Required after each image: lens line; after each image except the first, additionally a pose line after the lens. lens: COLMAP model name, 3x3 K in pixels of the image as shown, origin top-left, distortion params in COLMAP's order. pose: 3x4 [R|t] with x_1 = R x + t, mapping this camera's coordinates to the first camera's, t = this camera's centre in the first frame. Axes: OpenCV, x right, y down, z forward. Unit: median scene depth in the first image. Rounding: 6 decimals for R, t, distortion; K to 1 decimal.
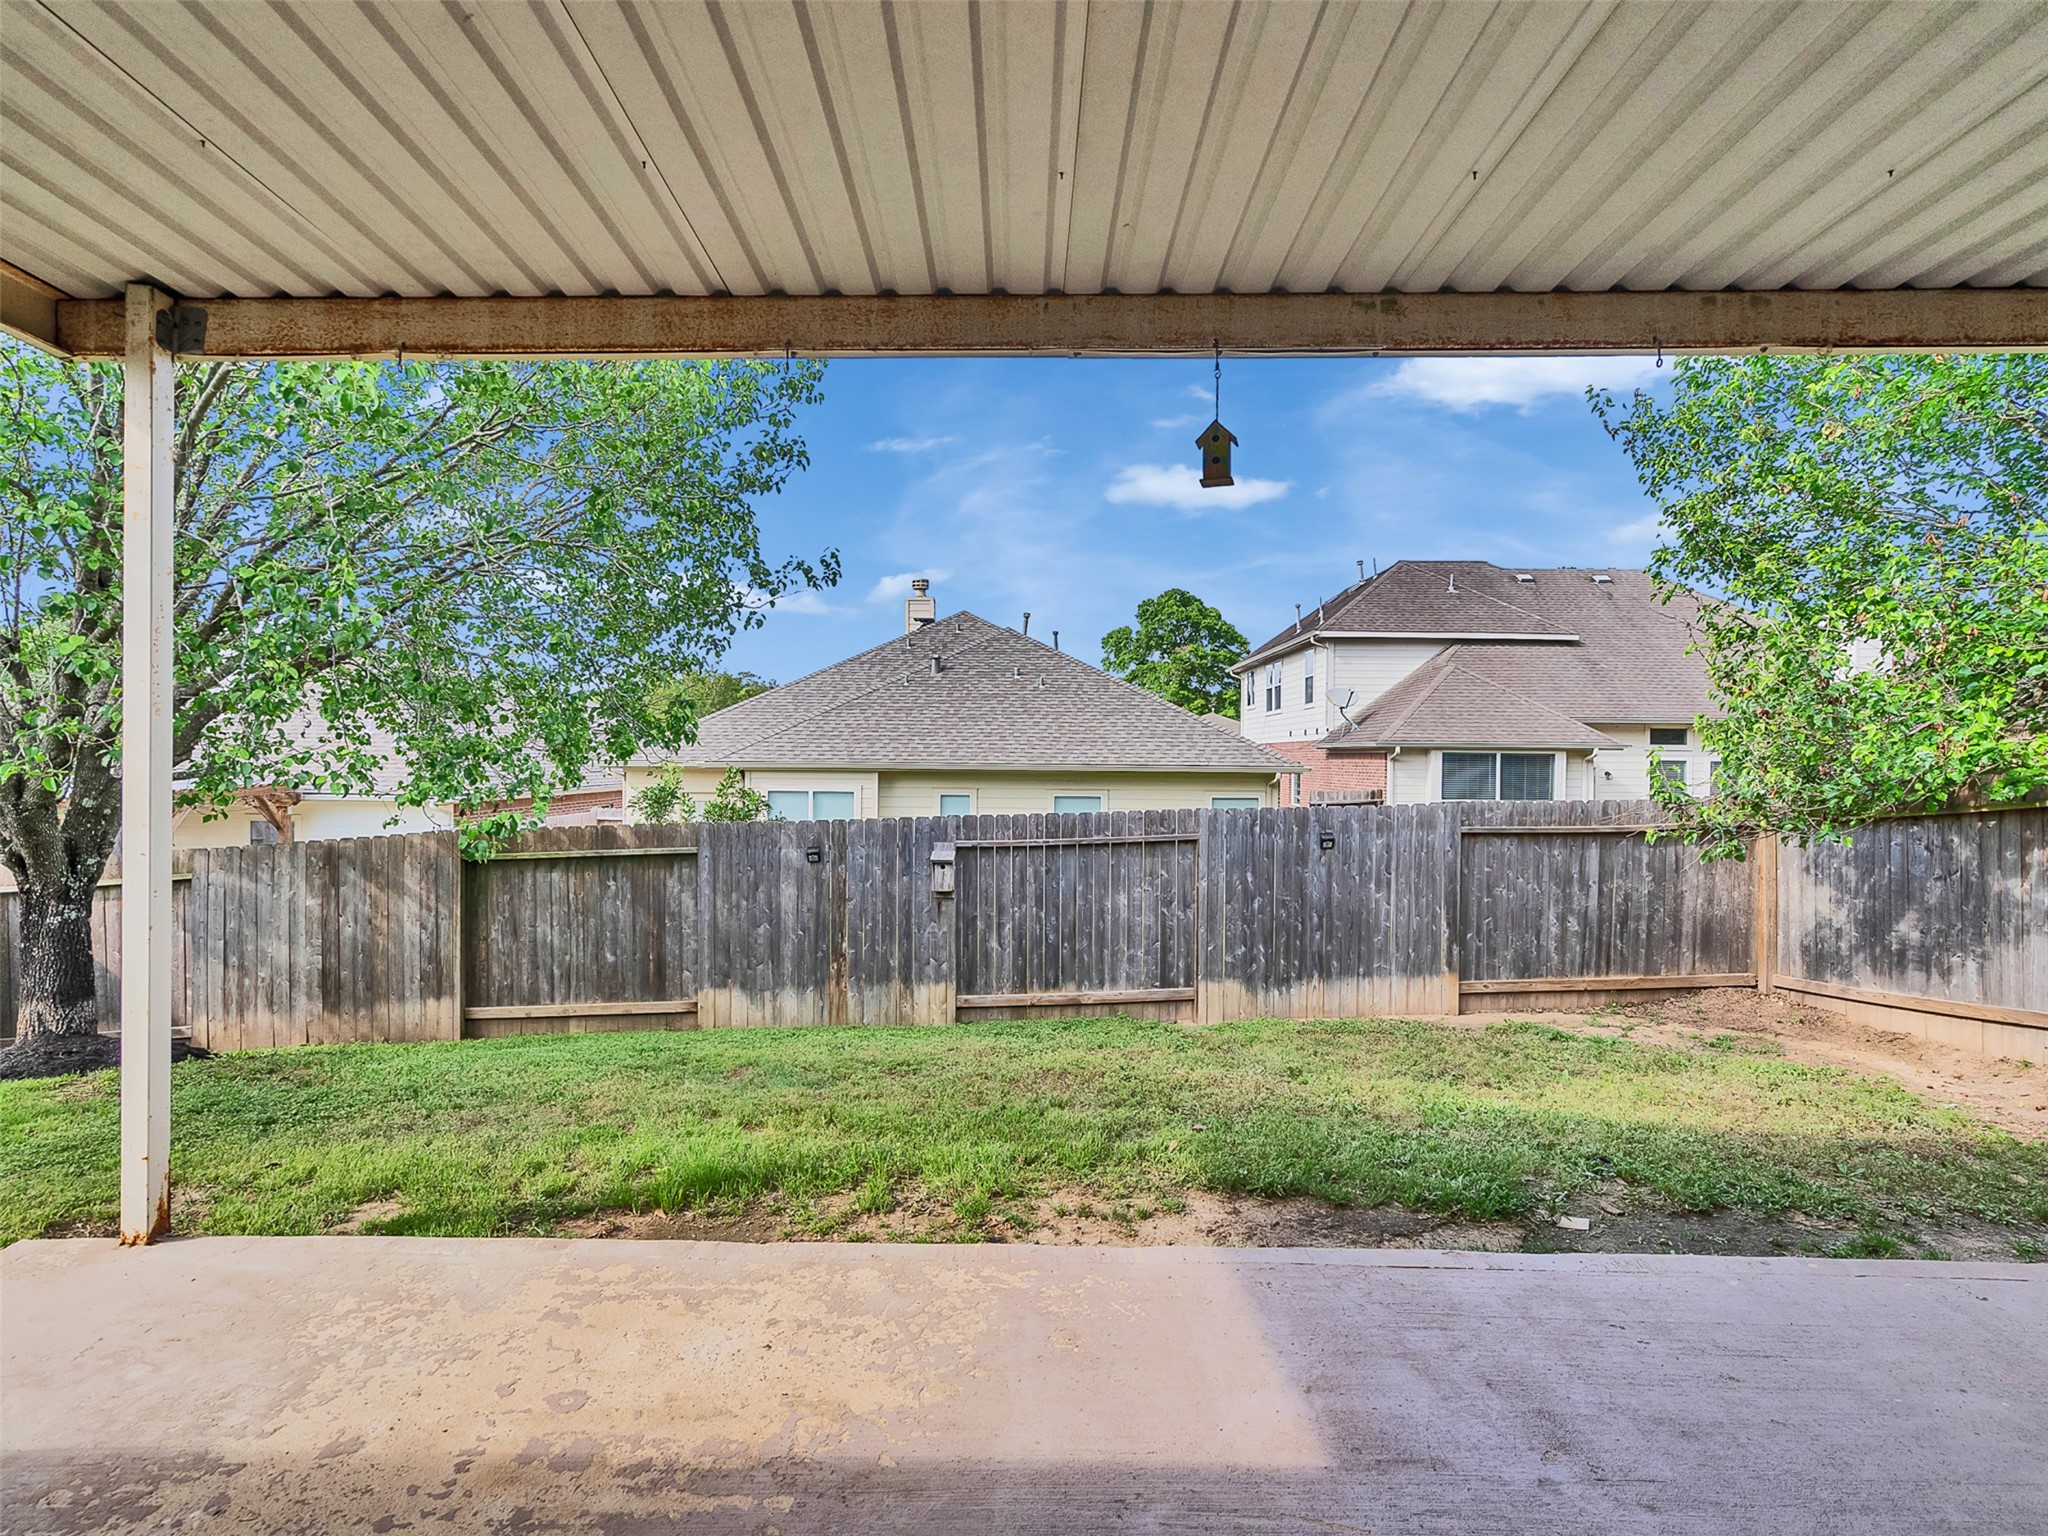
lens RADIAL K [[1032.9, 0, 1024.0], [0, 1032.9, 768.0], [0, 0, 1]] dist [-0.019101, 0.000335]
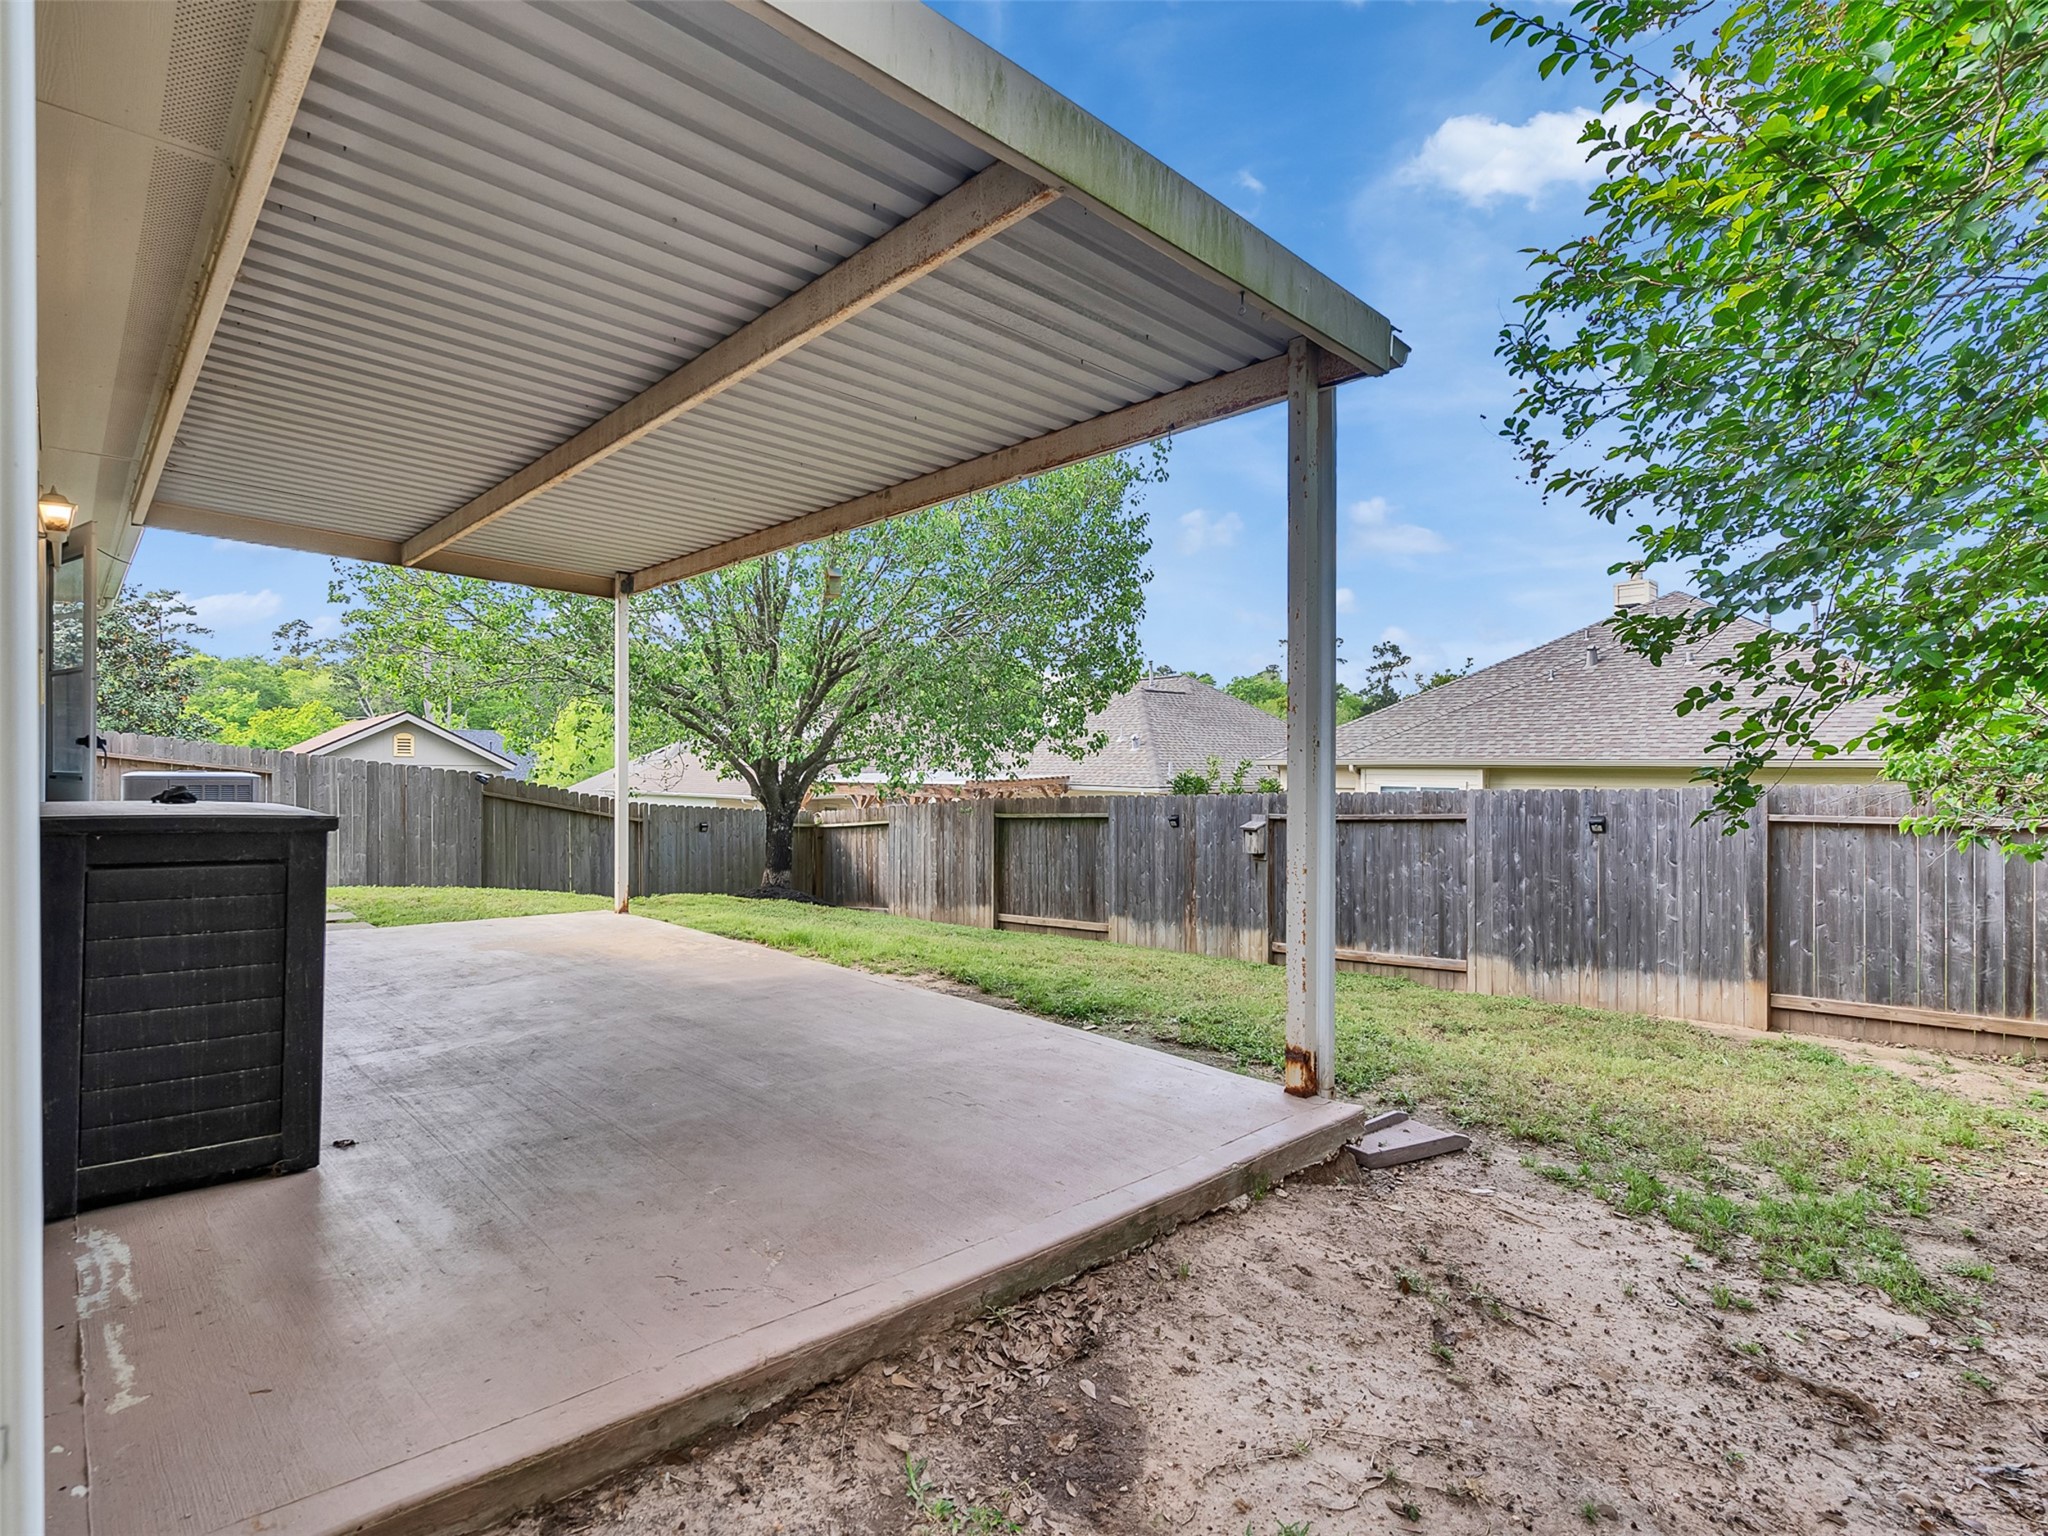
lens RADIAL K [[1032.9, 0, 1024.0], [0, 1032.9, 768.0], [0, 0, 1]] dist [-0.019101, 0.000335]
pose [[0.695003, -0.003310, -0.718999, 0.608161], [-0.002817, 0.999969, -0.007326, 0.026086], [0.719001, 0.007117, 0.694973, -0.054218]]
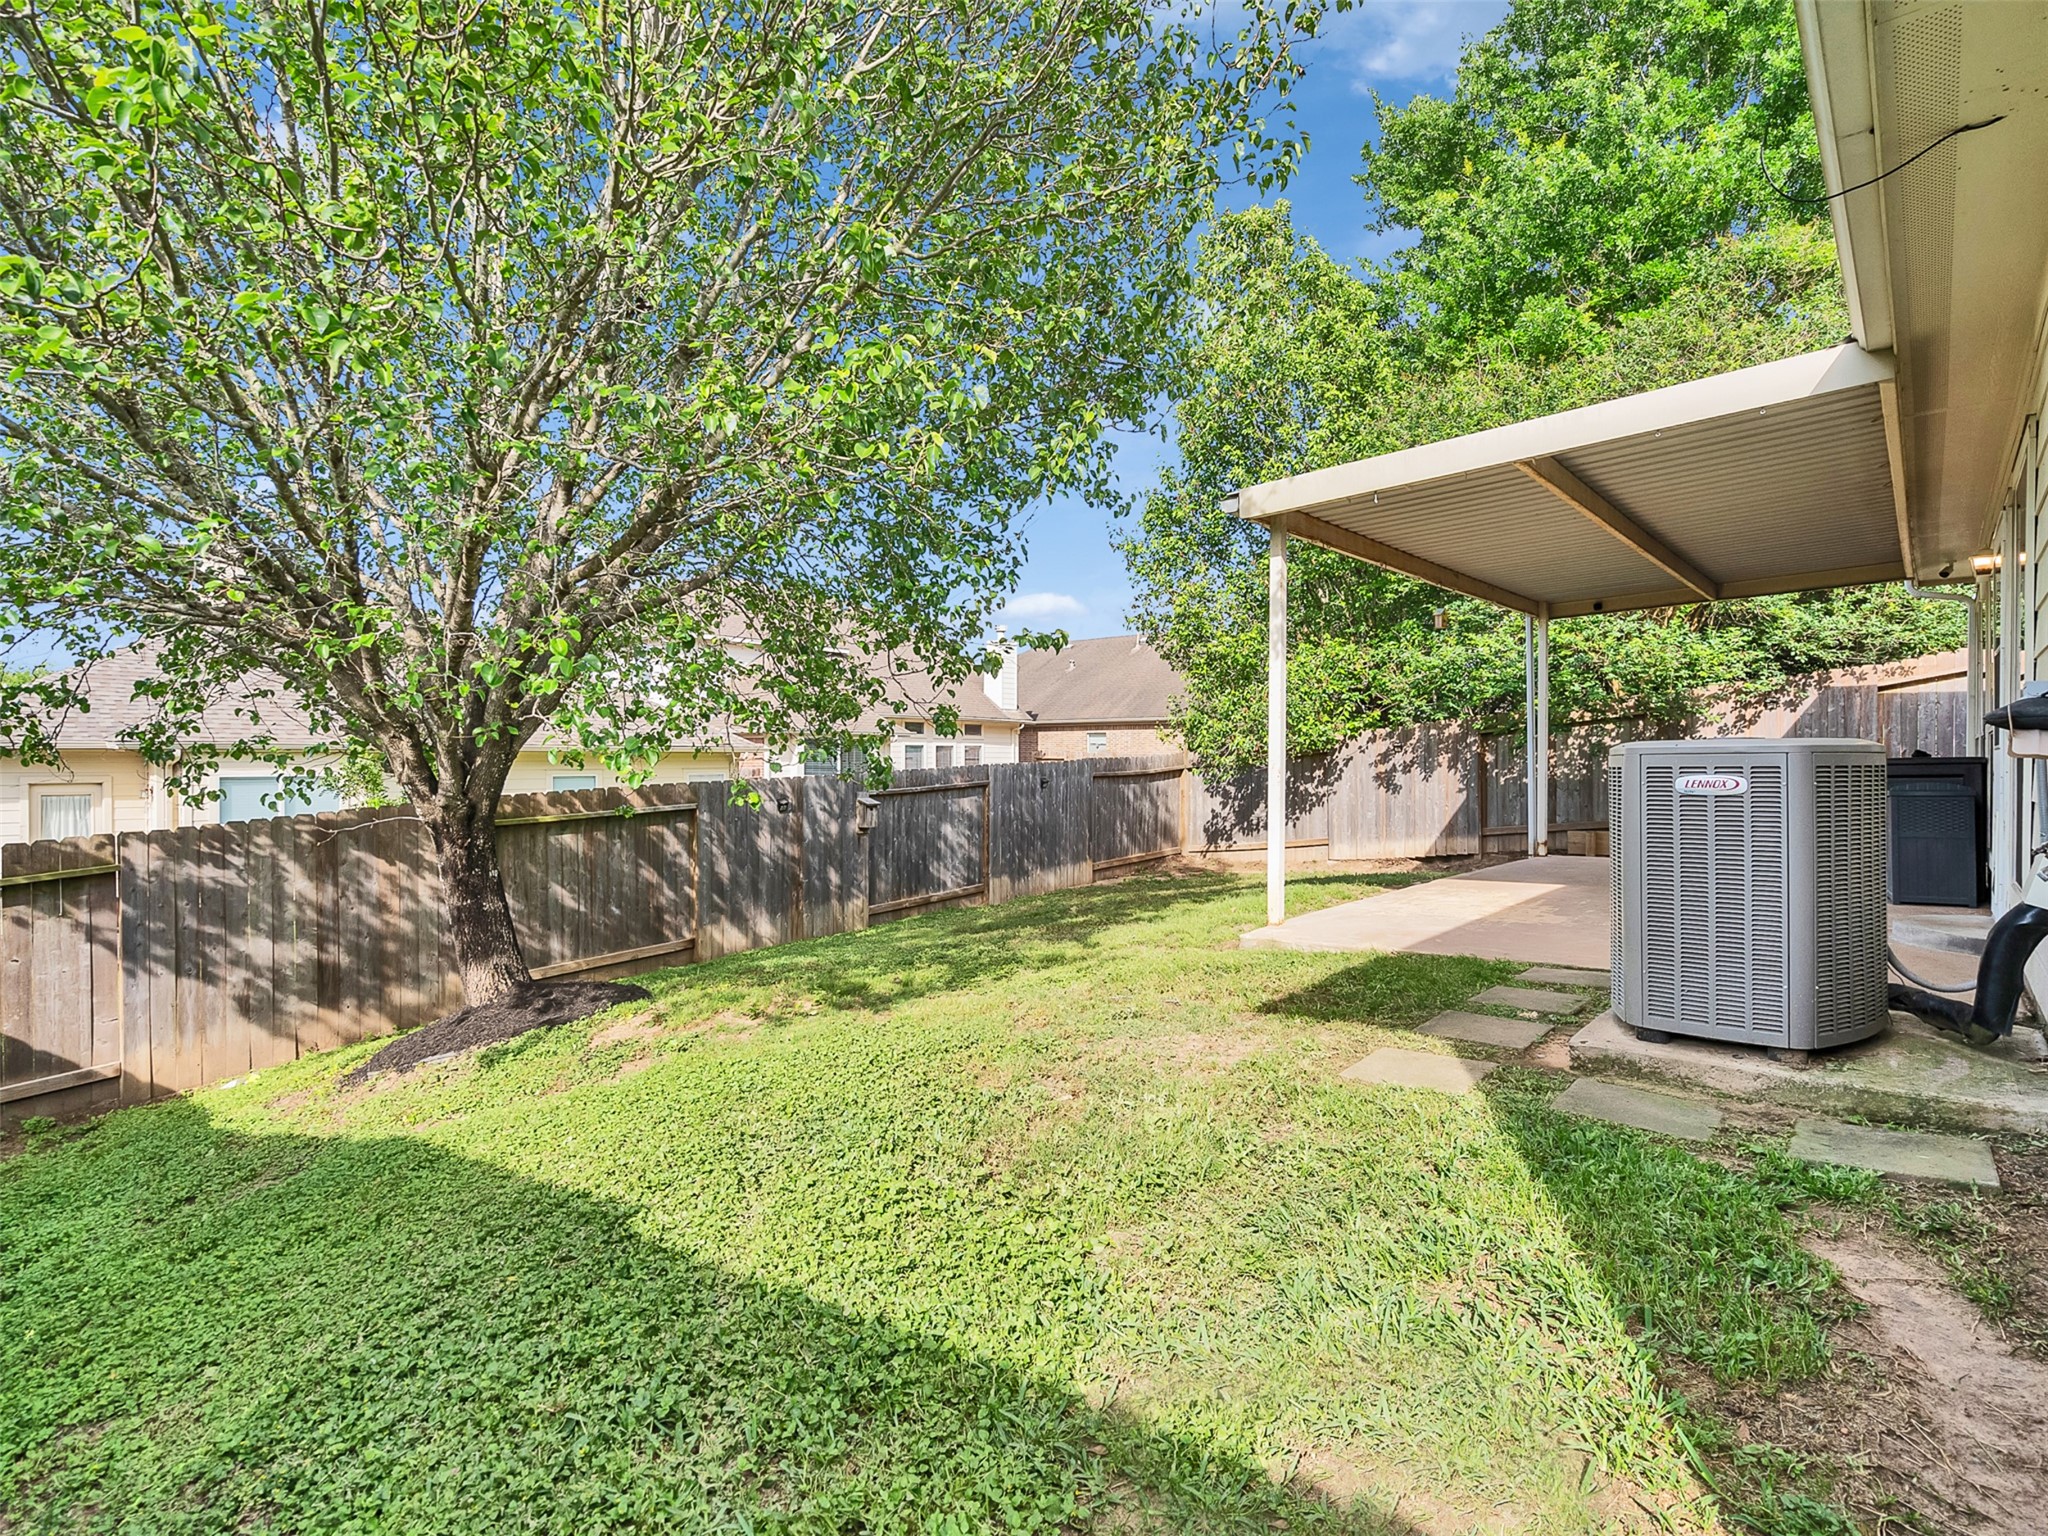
lens RADIAL K [[1032.9, 0, 1024.0], [0, 1032.9, 768.0], [0, 0, 1]] dist [-0.019101, 0.000335]
pose [[0.642263, -0.016626, 0.766304, -0.965033], [0.012818, 0.999858, 0.010951, 0.028964], [-0.766377, 0.002789, 0.642385, -0.021687]]
